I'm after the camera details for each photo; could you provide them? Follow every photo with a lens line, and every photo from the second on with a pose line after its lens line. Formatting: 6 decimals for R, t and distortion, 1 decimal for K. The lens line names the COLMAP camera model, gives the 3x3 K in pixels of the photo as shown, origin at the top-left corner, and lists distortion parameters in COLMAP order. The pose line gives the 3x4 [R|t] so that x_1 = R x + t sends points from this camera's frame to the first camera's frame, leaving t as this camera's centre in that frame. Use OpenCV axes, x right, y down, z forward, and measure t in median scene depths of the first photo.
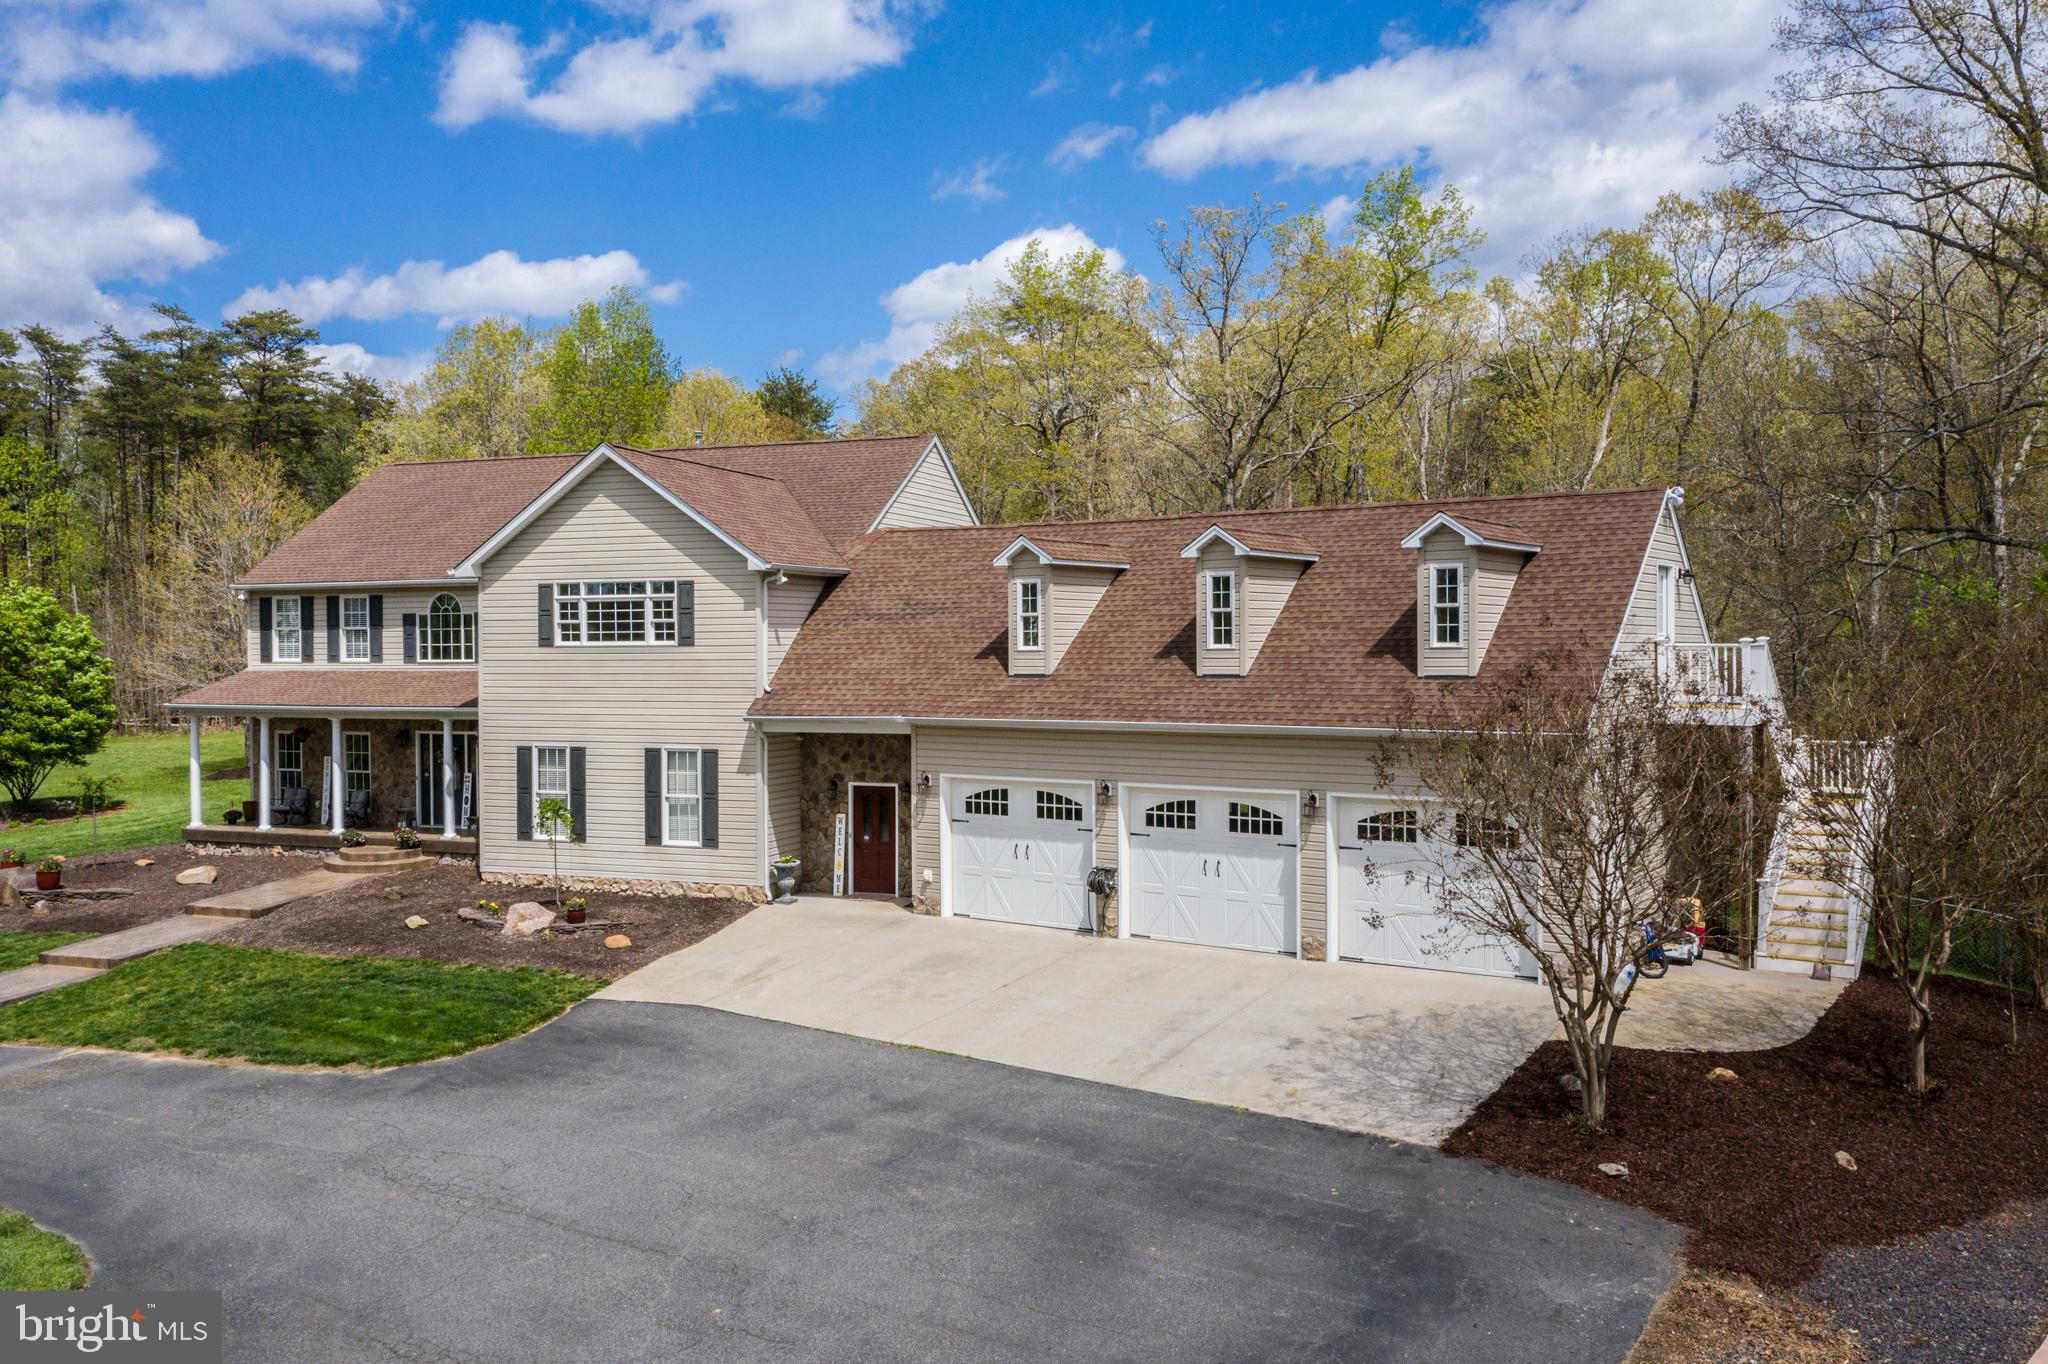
lens RADIAL K [[1630.9, 0, 1024.0], [0, 1630.9, 682.0], [0, 0, 1]] dist [-0.007014, 0.000672]
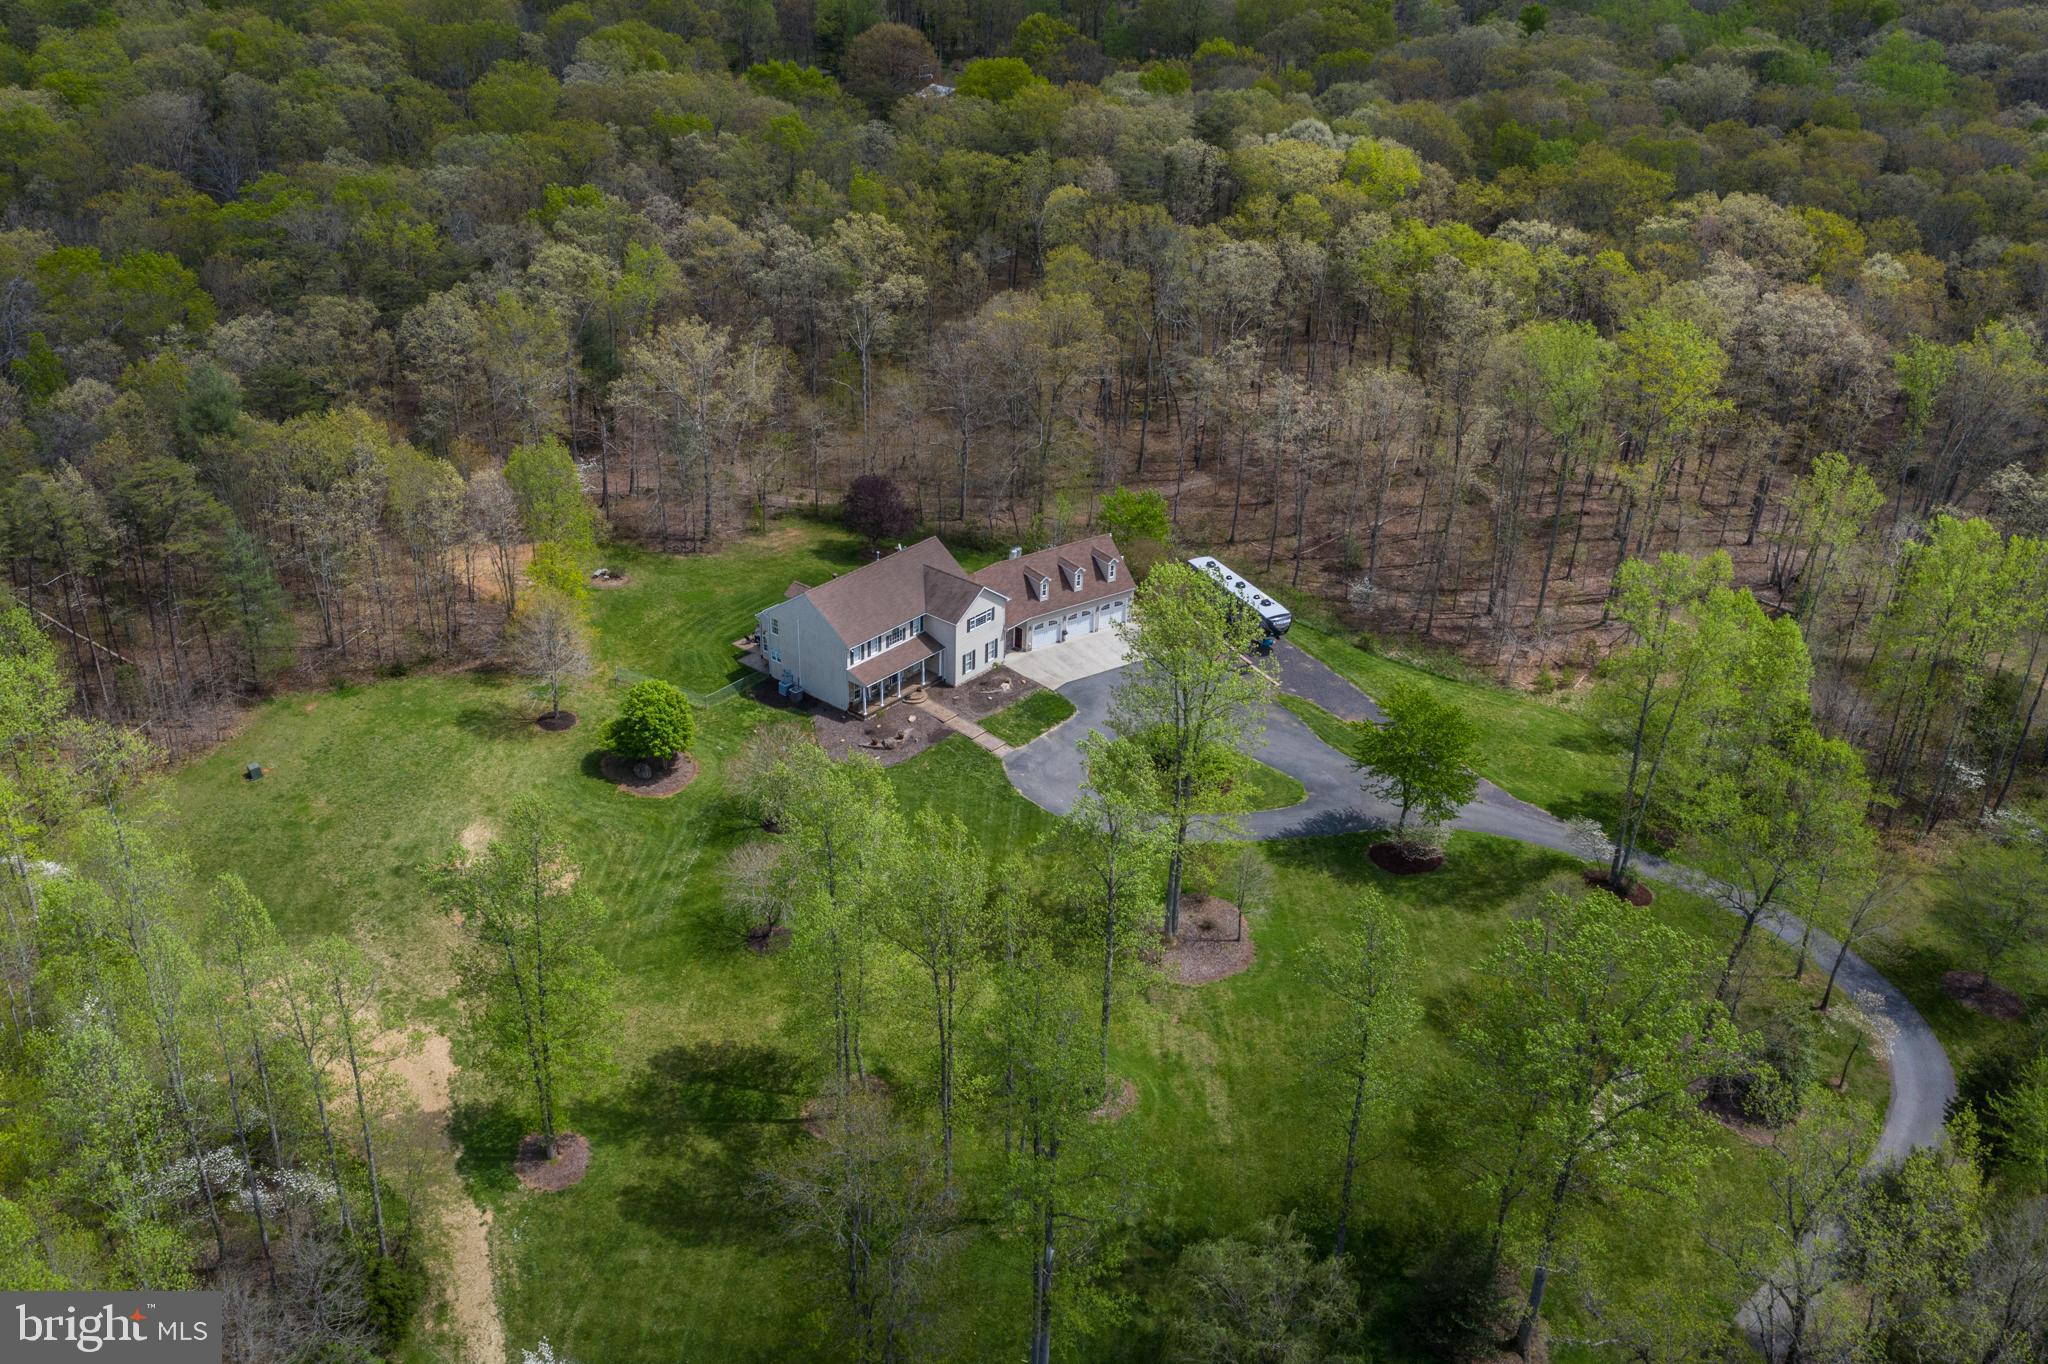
lens RADIAL K [[1713.4, 0, 941.6], [0, 1713.4, 684.1], [0, 0, 1]] dist [0.002623, 0.000169]
pose [[0.376082, -0.431436, 0.820016, -4.243310], [0.010357, 0.886888, 0.461869, -2.066479], [-0.926528, -0.165208, 0.338011, -0.508198]]
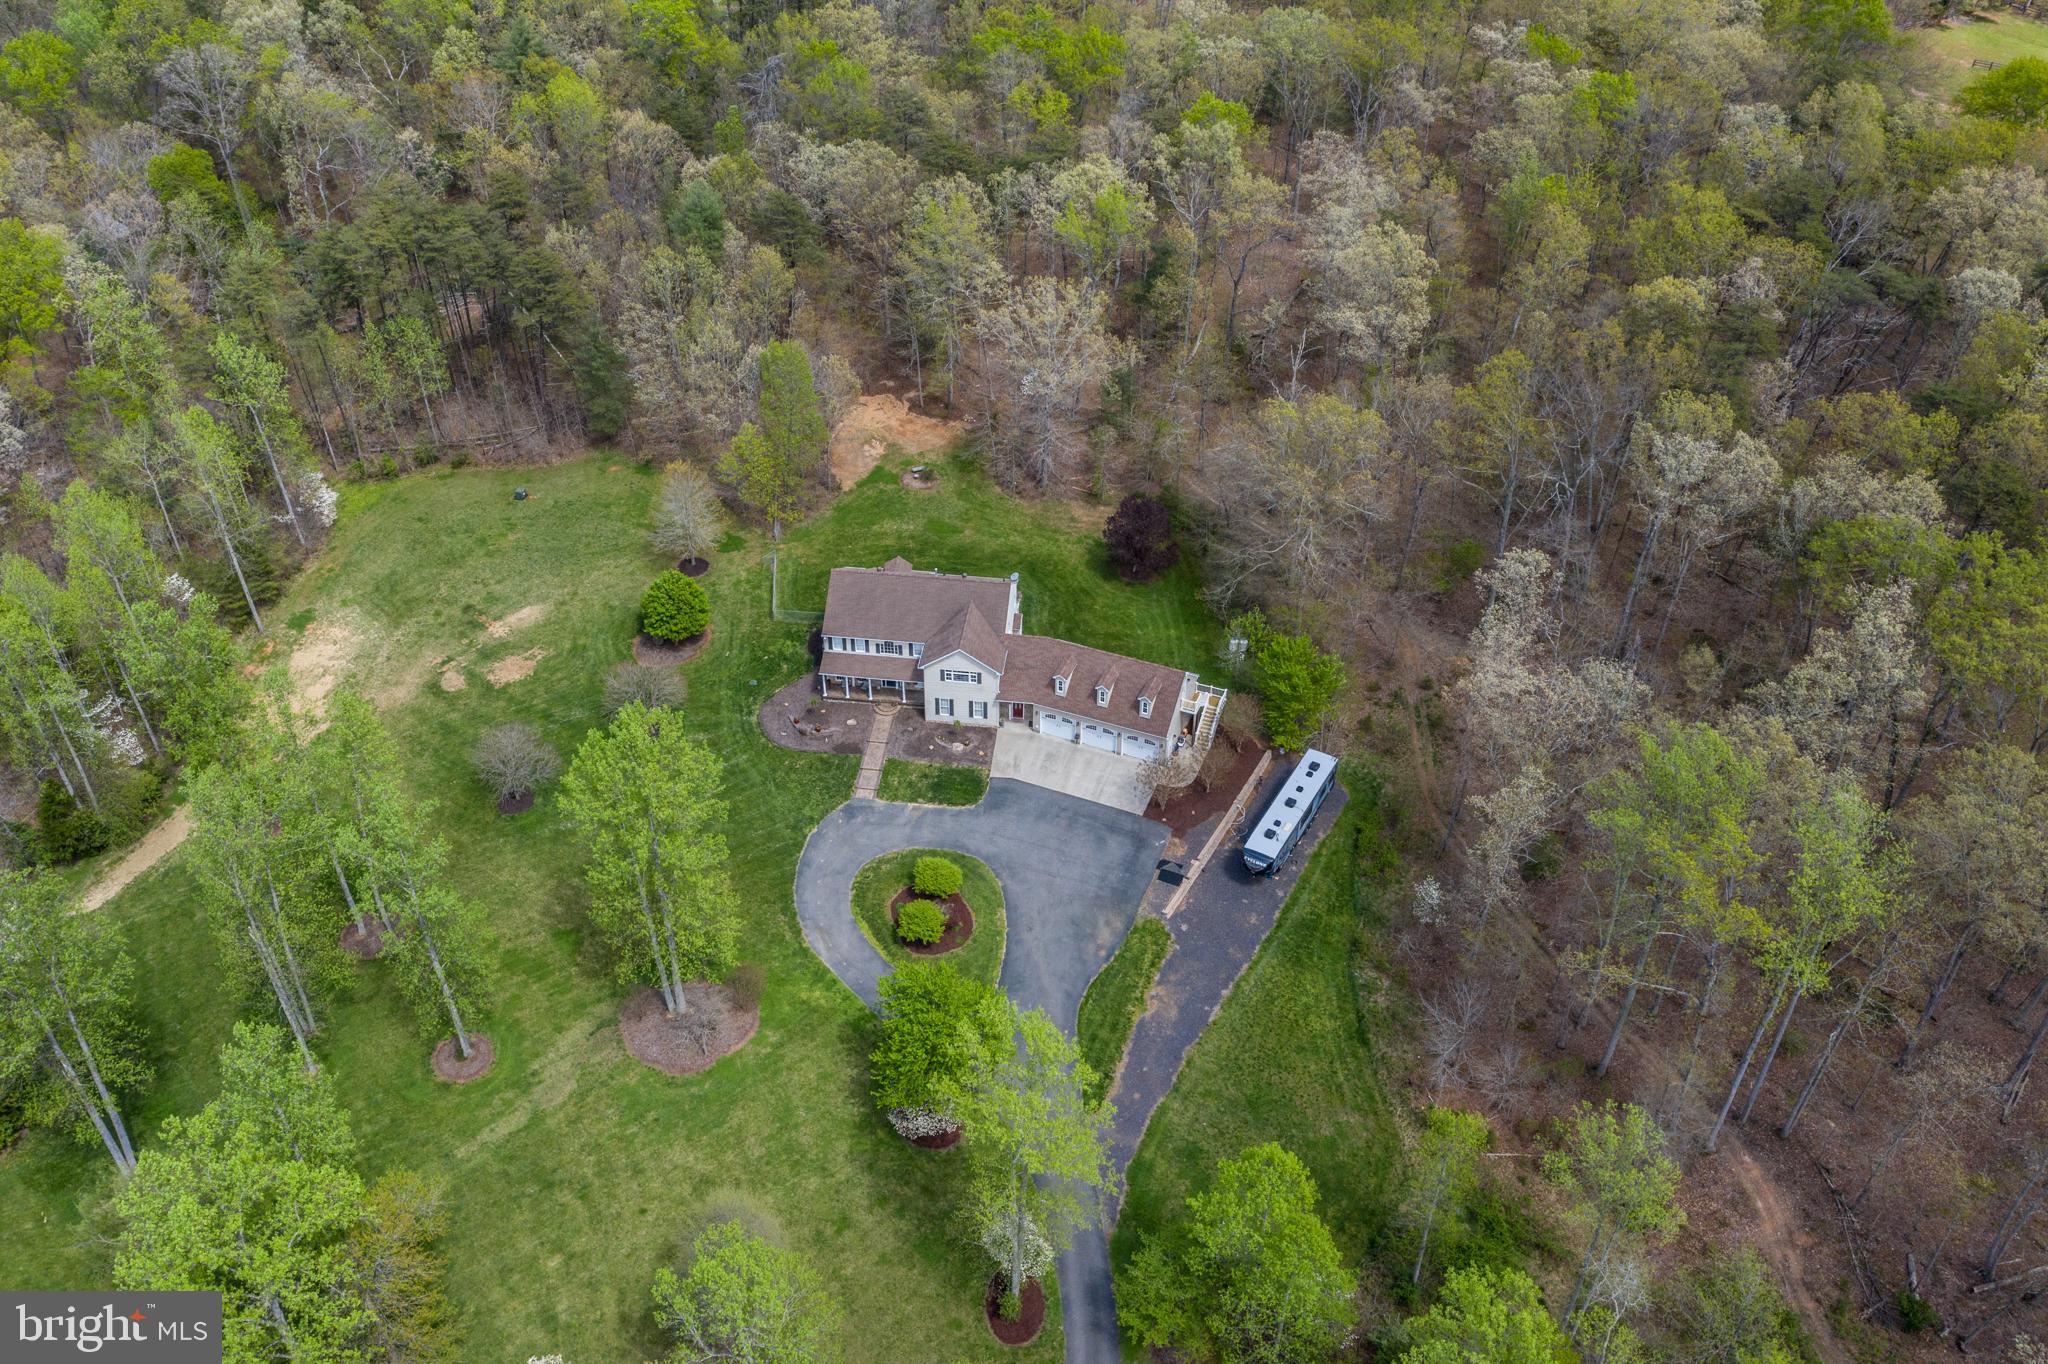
lens RADIAL K [[1699.8, 0, 986.1], [0, 1699.8, 687.5], [0, 0, 1]] dist [-0.004259, -0.000760]
pose [[0.977516, -0.133314, 0.163369, -0.956548], [0.004908, 0.788947, 0.614442, -2.895284], [-0.210803, -0.599825, 0.771863, -2.630458]]
